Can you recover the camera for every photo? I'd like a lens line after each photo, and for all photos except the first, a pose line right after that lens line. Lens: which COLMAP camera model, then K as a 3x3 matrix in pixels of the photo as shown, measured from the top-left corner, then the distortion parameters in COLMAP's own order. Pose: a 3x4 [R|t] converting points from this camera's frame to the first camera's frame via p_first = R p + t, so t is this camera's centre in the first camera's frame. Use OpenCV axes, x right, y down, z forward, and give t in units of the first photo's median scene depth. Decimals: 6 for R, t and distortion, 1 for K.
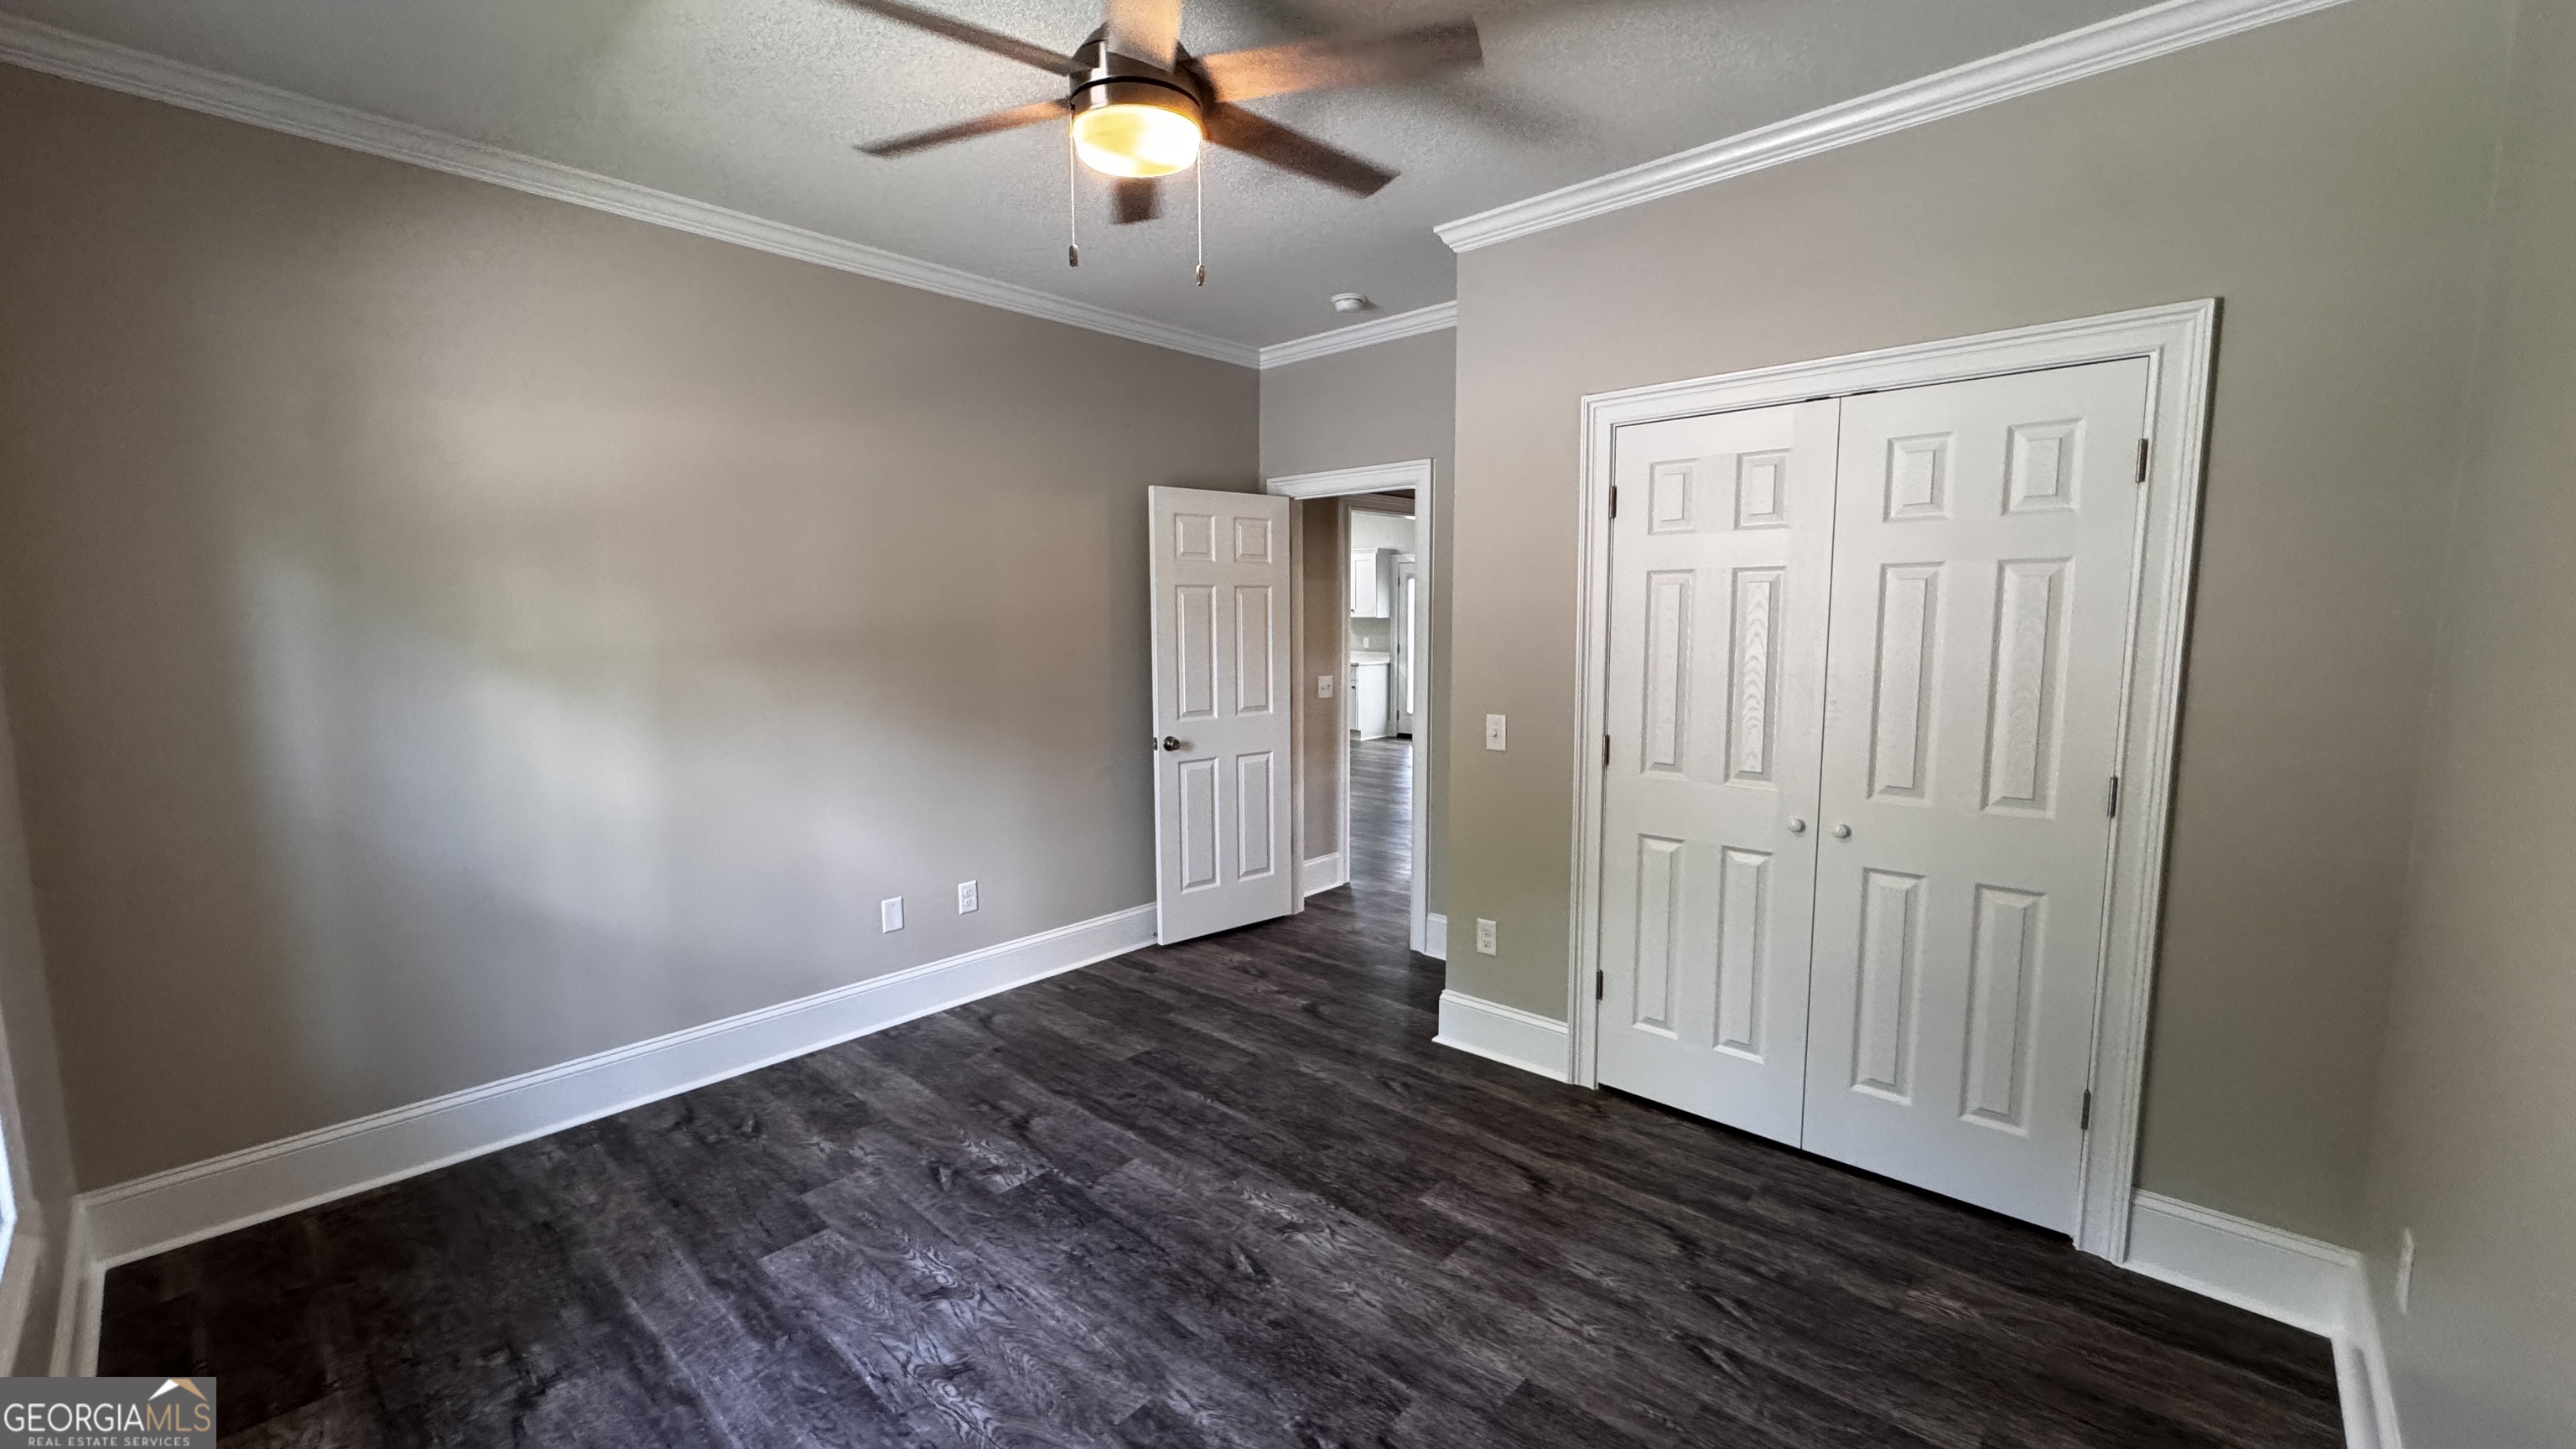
lens RADIAL K [[1025.5, 0, 1256.6], [0, 1025.5, 727.9], [0, 0, 1]] dist [-0.002637, 0.000304]
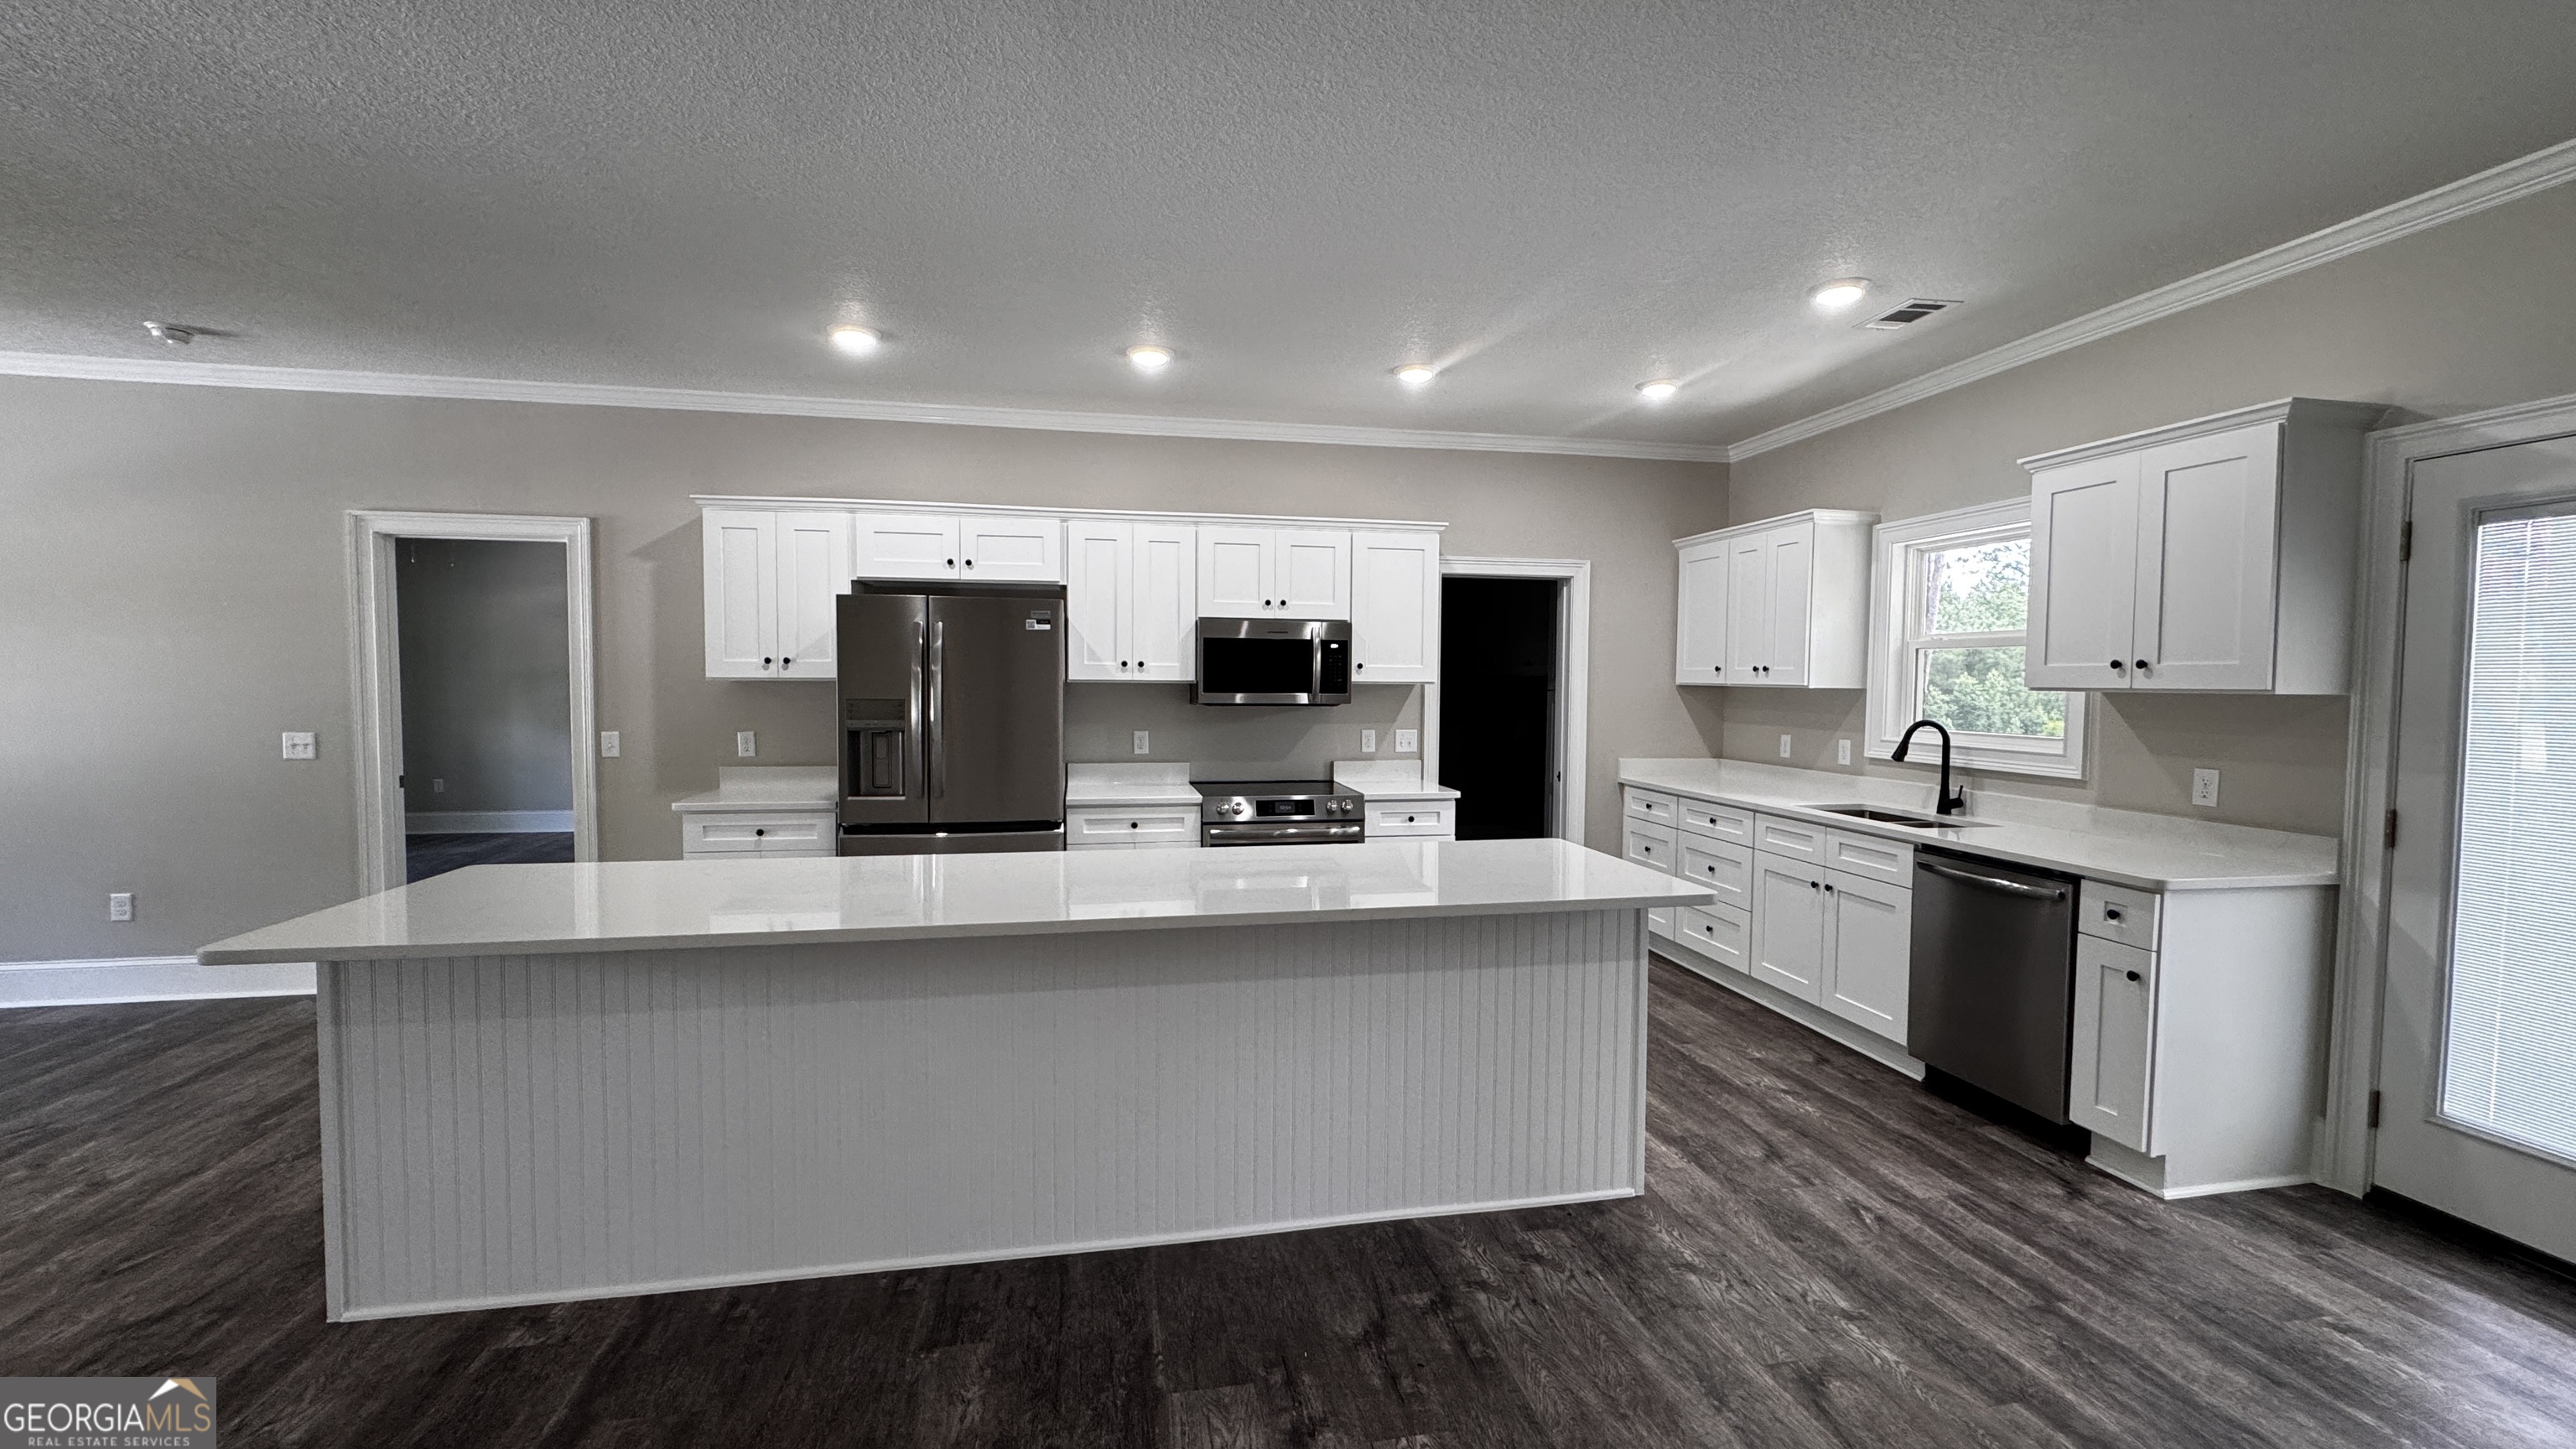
lens RADIAL K [[1025.5, 0, 1286.4], [0, 1025.5, 725.4], [0, 0, 1]] dist [-0.002637, 0.000304]
pose [[0.816698, 0.036739, -0.575895, 0.066240], [-0.072911, 0.996543, -0.039824, -0.073201], [0.572441, 0.074513, 0.816553, 0.665990]]
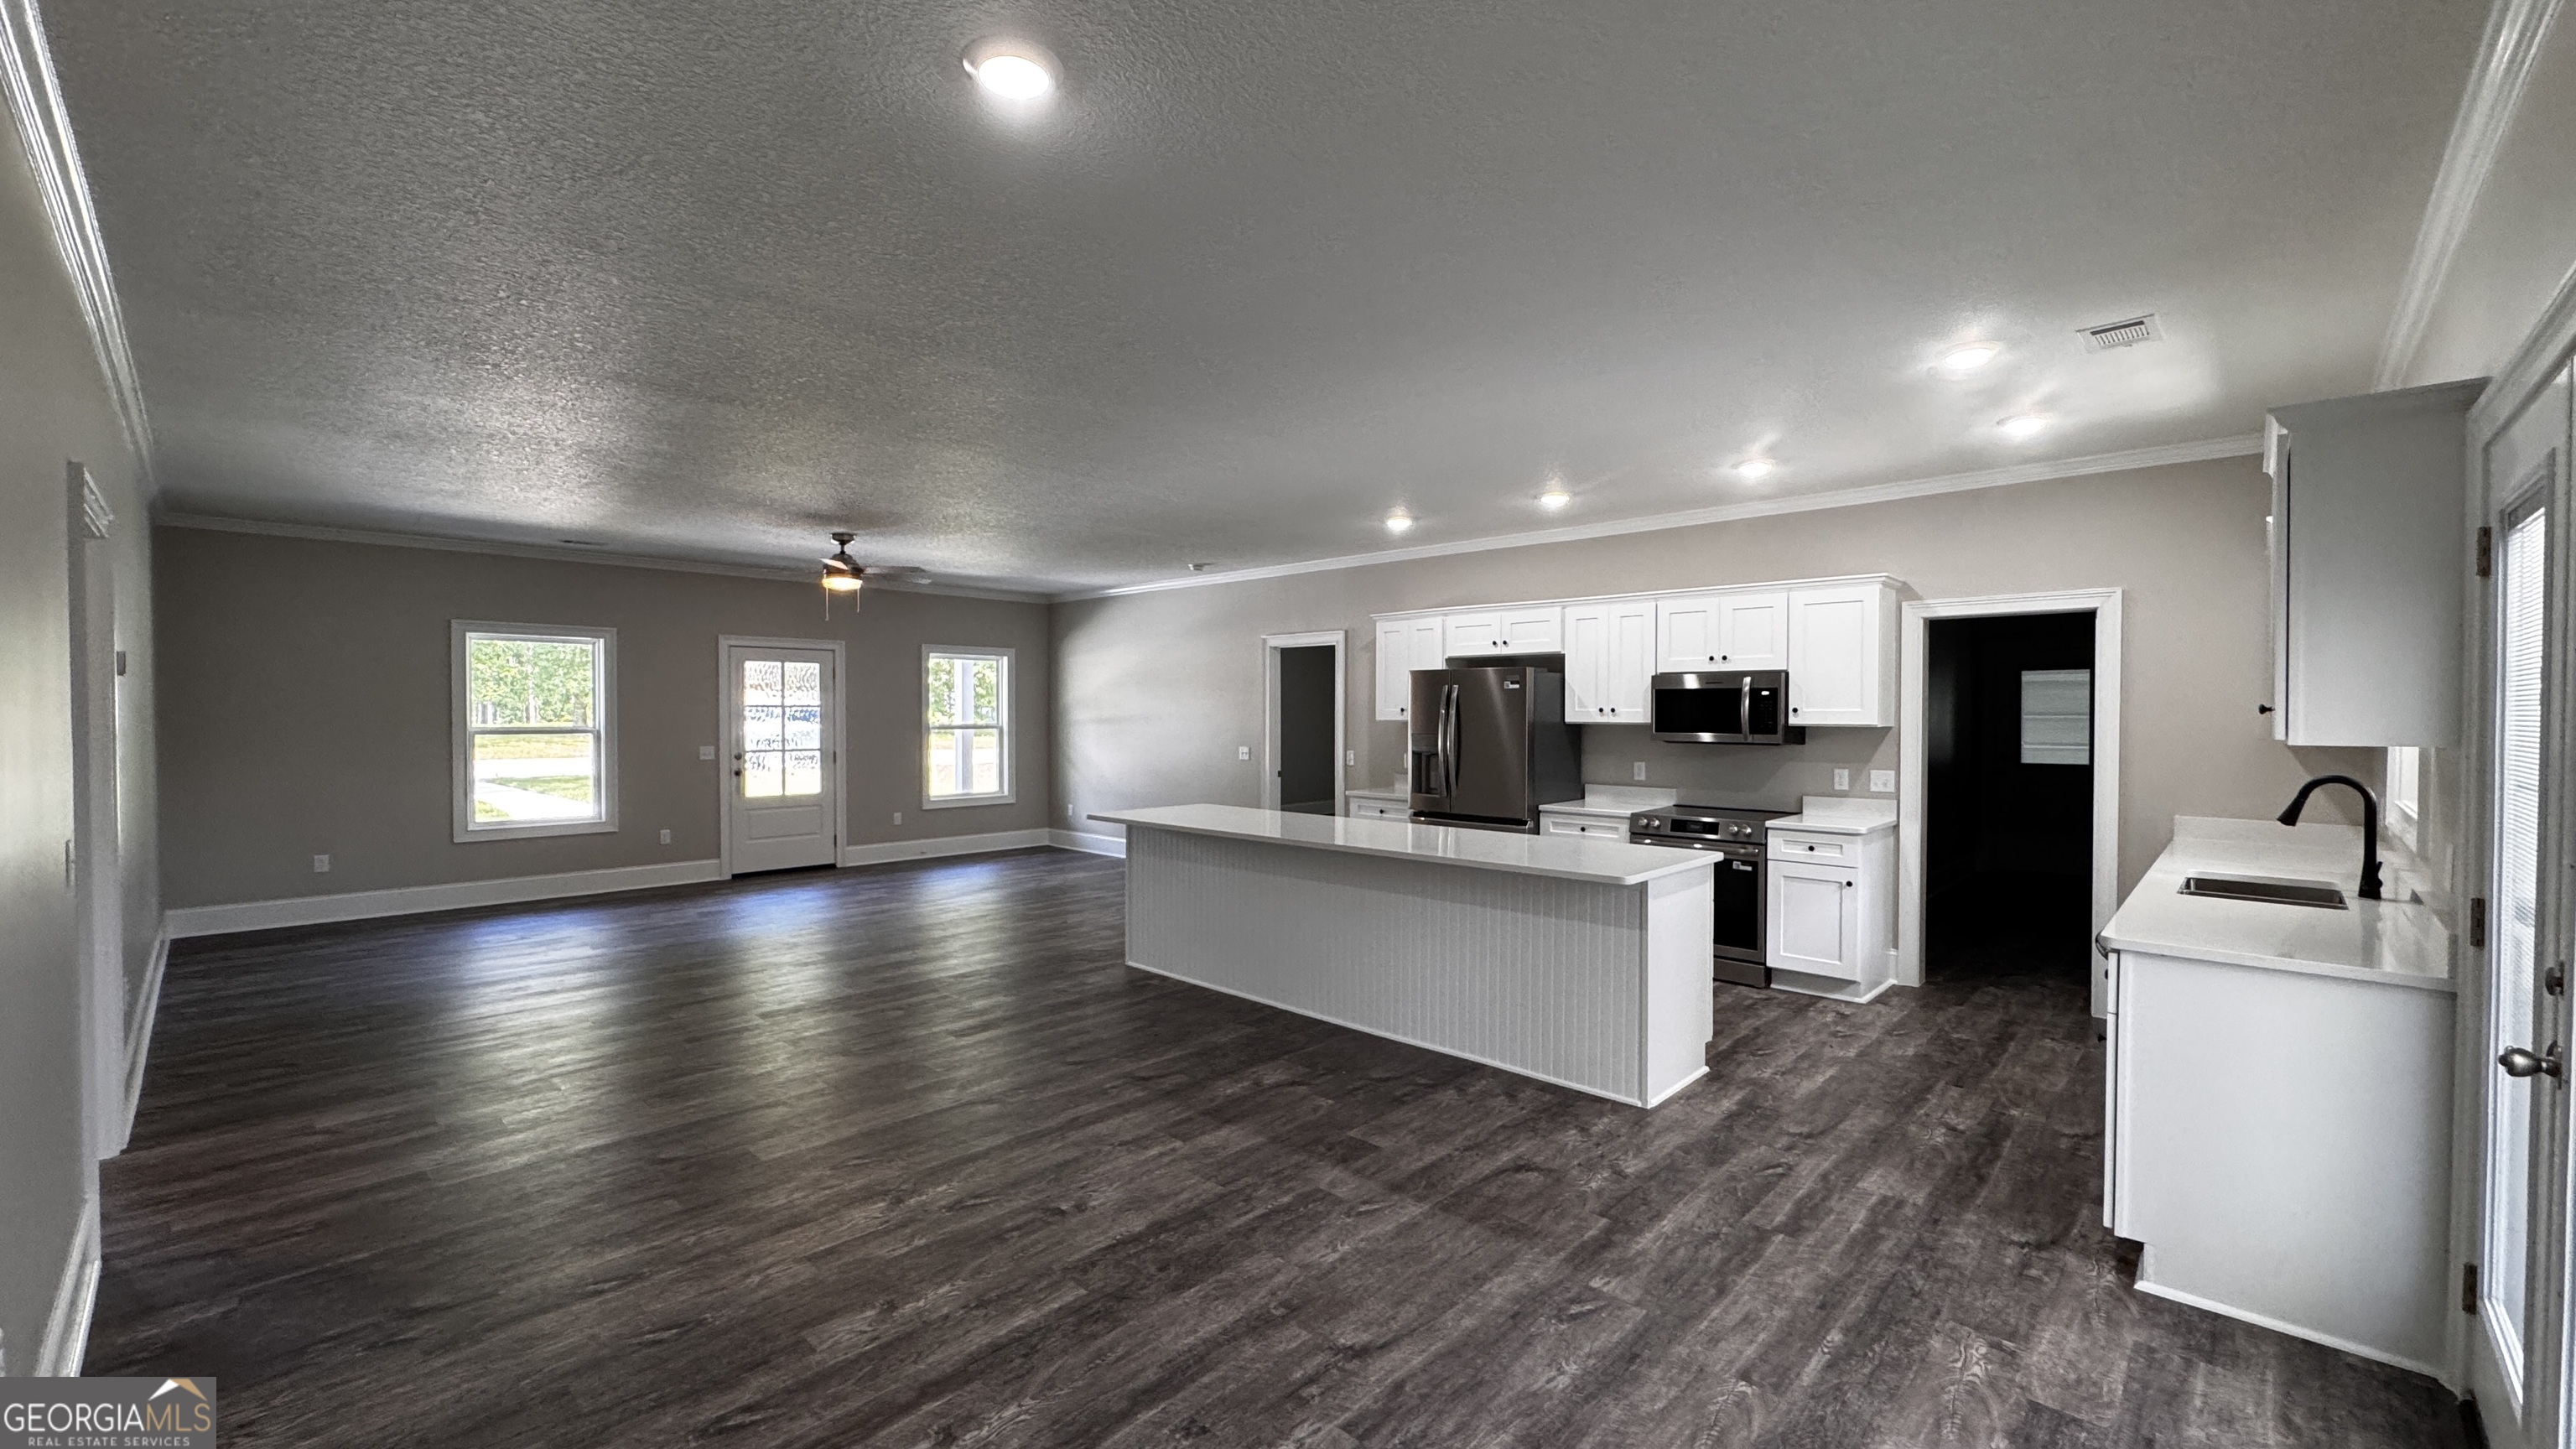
lens RADIAL K [[1025.5, 0, 1286.0], [0, 1025.5, 727.7], [0, 0, 1]] dist [-0.002637, 0.000304]
pose [[0.003705, 0.020161, -0.999790, 0.316305], [-0.110431, 0.993690, 0.019628, -0.091688], [0.993877, 0.110335, 0.005908, 0.788639]]
